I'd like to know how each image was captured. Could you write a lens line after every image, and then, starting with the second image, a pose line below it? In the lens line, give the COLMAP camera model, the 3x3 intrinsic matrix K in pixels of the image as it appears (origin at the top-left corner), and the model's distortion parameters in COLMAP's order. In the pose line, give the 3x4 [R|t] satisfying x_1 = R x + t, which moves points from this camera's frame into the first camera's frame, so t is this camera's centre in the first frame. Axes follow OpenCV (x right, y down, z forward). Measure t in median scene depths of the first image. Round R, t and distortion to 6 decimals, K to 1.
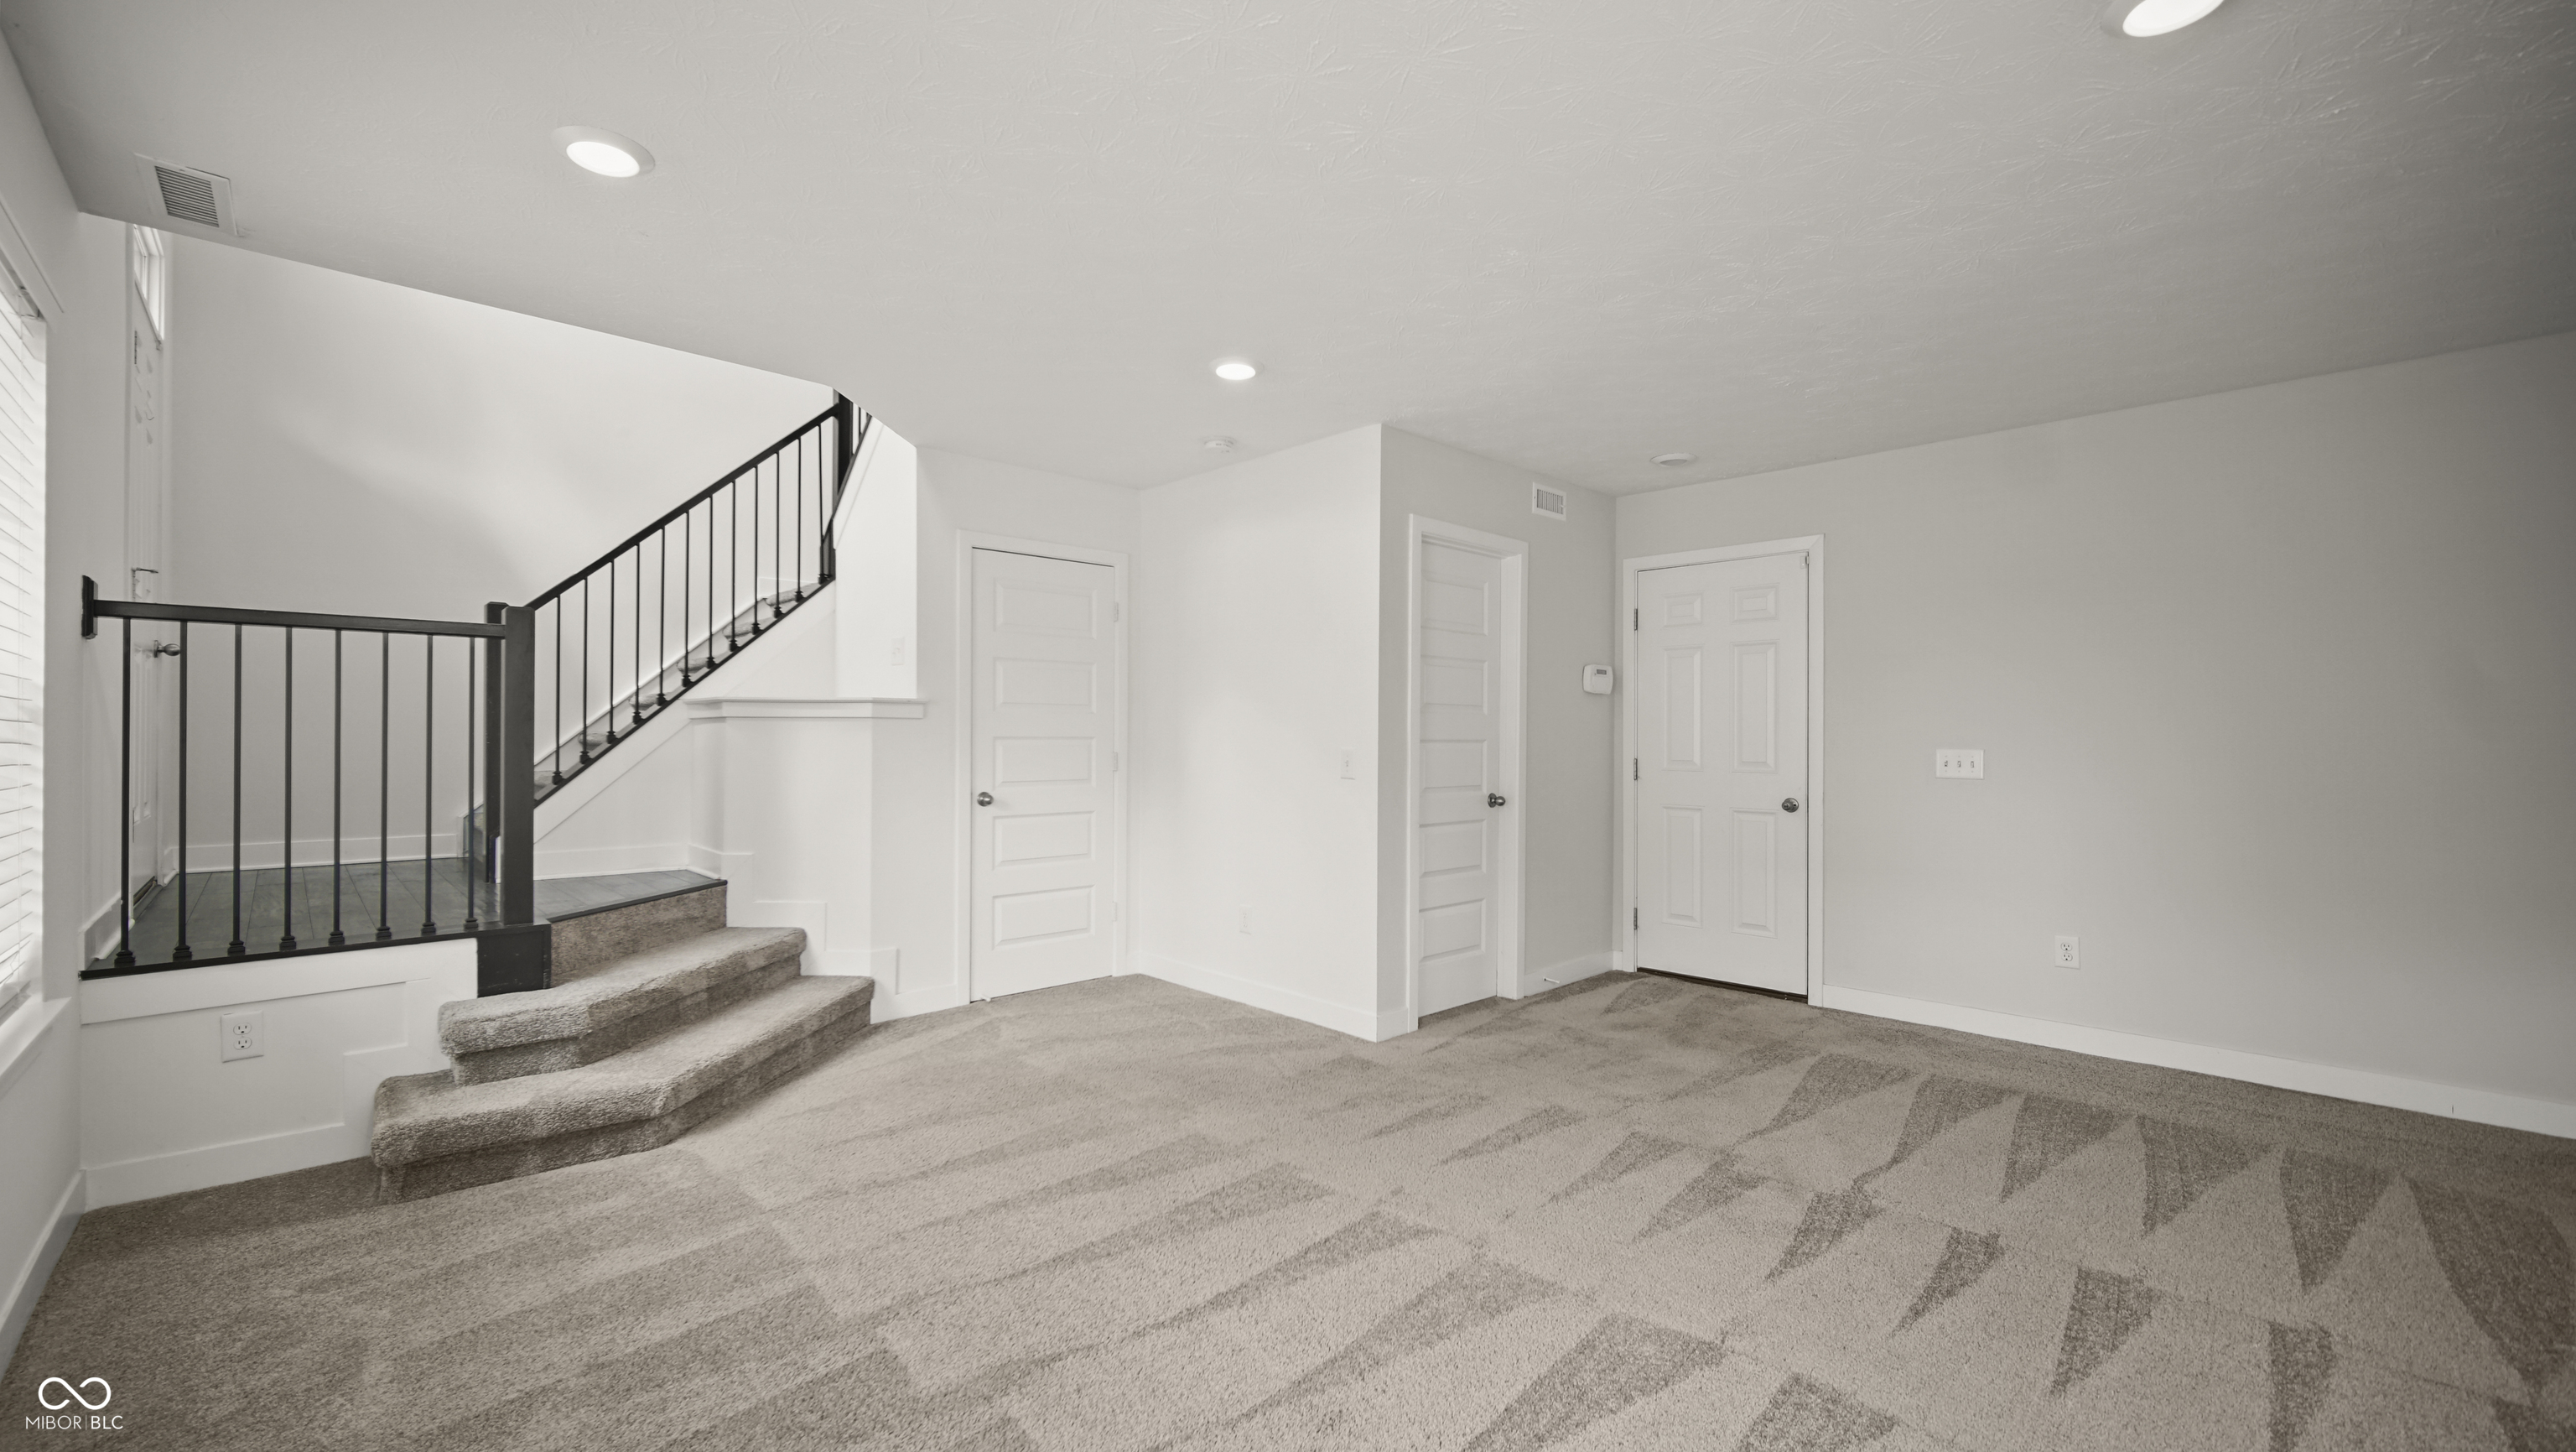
lens RADIAL K [[1023.0, 0, 1278.5], [0, 1023.0, 761.0], [0, 0, 1]] dist [0.000240, 0.000104]
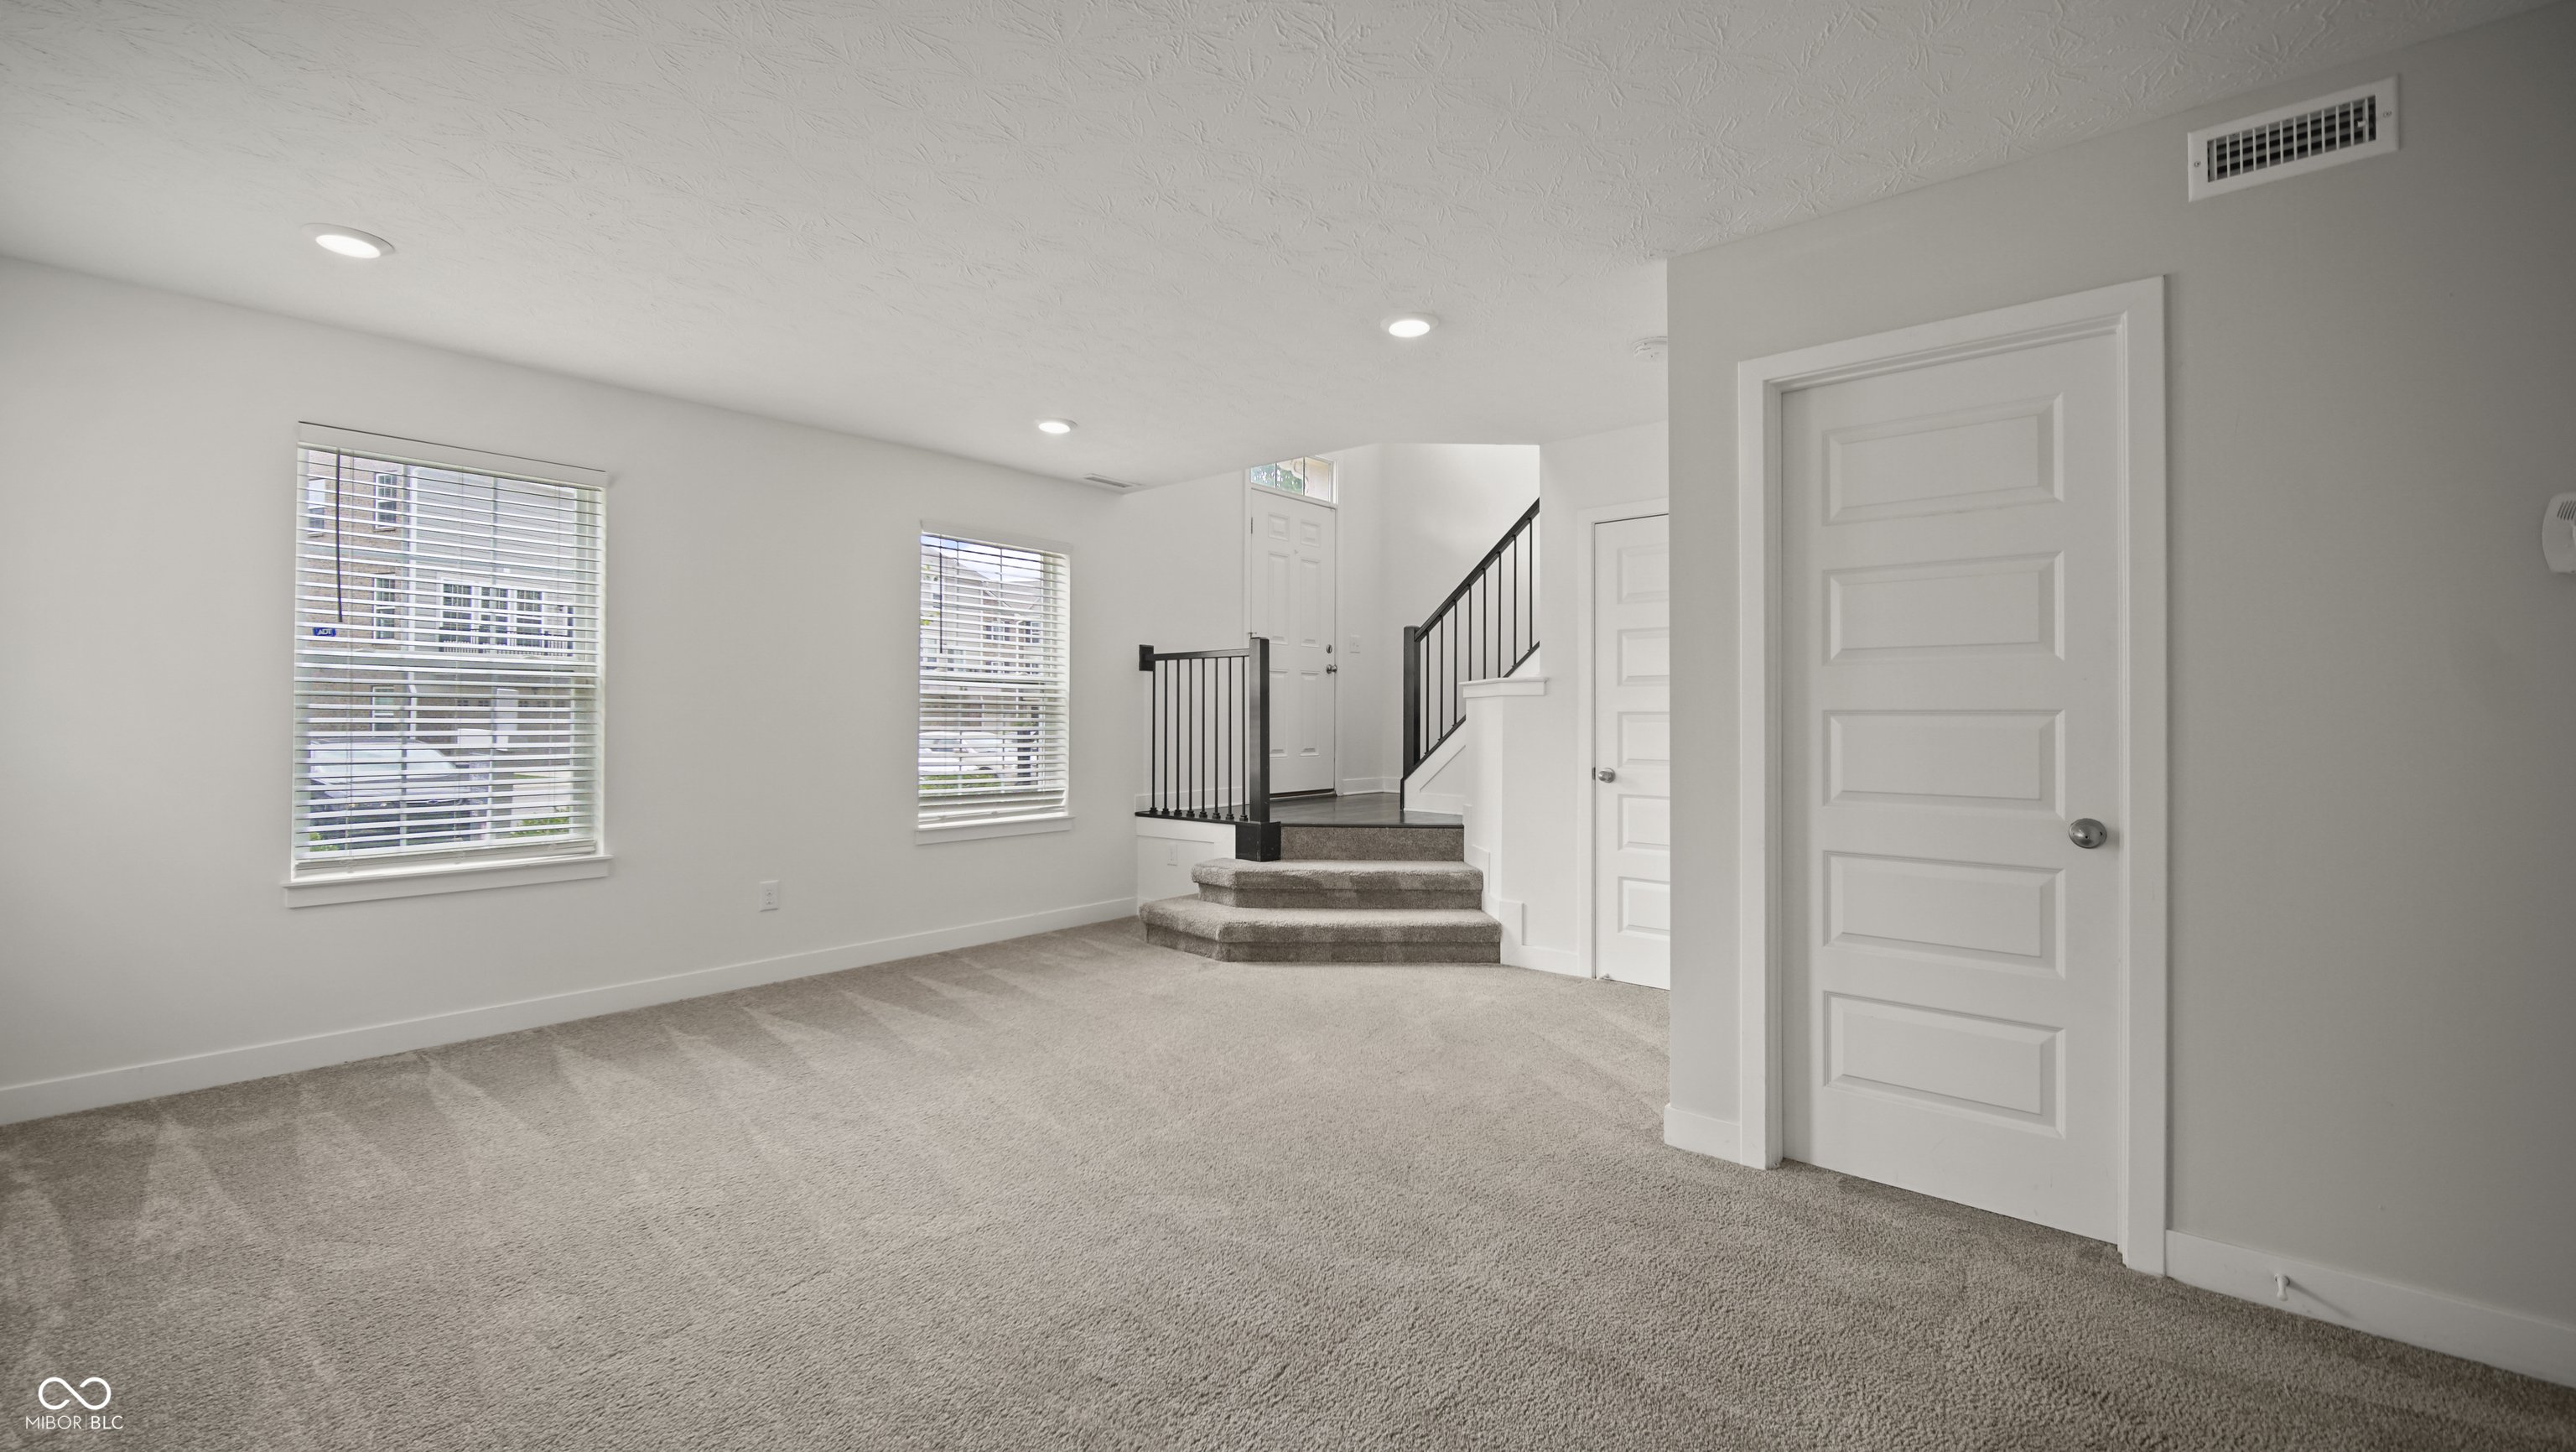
lens RADIAL K [[1071.0, 0, 1288.0], [0, 1071.0, 726.0], [0, 0, 1]] dist [-0.008608, -0.000257]
pose [[0.090418, 0.002798, -0.995900, 0.962548], [-0.028040, 0.999607, 0.000263, -0.002514], [0.995509, 0.027901, 0.090461, 0.812354]]
